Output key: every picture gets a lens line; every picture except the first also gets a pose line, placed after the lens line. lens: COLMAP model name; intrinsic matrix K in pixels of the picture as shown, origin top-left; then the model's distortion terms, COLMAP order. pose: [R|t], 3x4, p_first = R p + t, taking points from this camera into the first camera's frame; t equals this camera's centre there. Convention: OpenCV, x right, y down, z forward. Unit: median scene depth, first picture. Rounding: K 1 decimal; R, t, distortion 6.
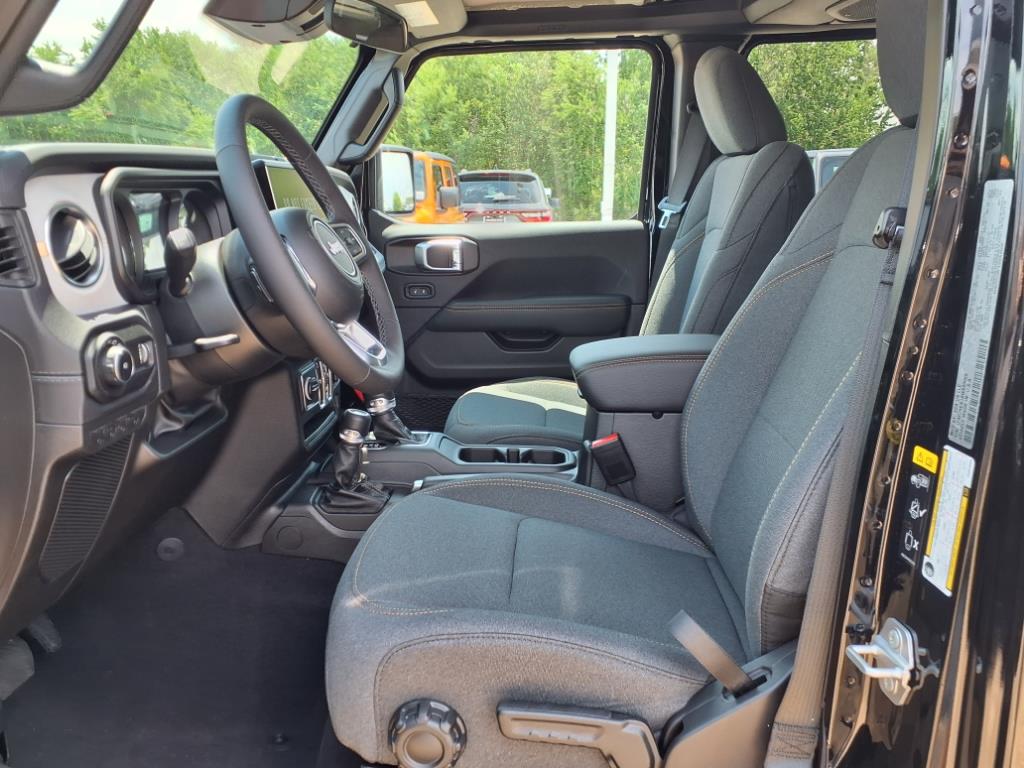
lens RADIAL K [[843.6, 0, 517.5], [0, 843.6, 367.7], [0, 0, 1]] dist [0.015514, -0.000748]
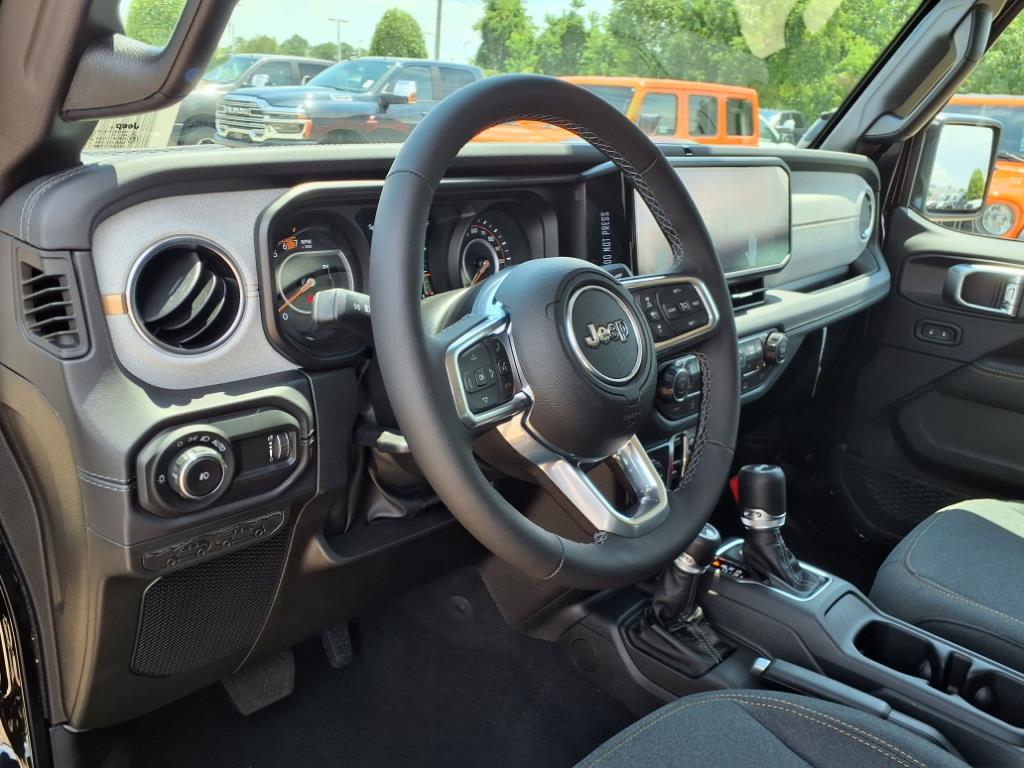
lens RADIAL K [[843.6, 0, 517.5], [0, 843.6, 367.7], [0, 0, 1]] dist [0.015514, -0.000748]
pose [[0.756062, 0.244278, -0.607205, 0.077850], [-0.199123, 0.969612, 0.142136, -0.134591], [0.623474, 0.013445, 0.781728, 0.338799]]
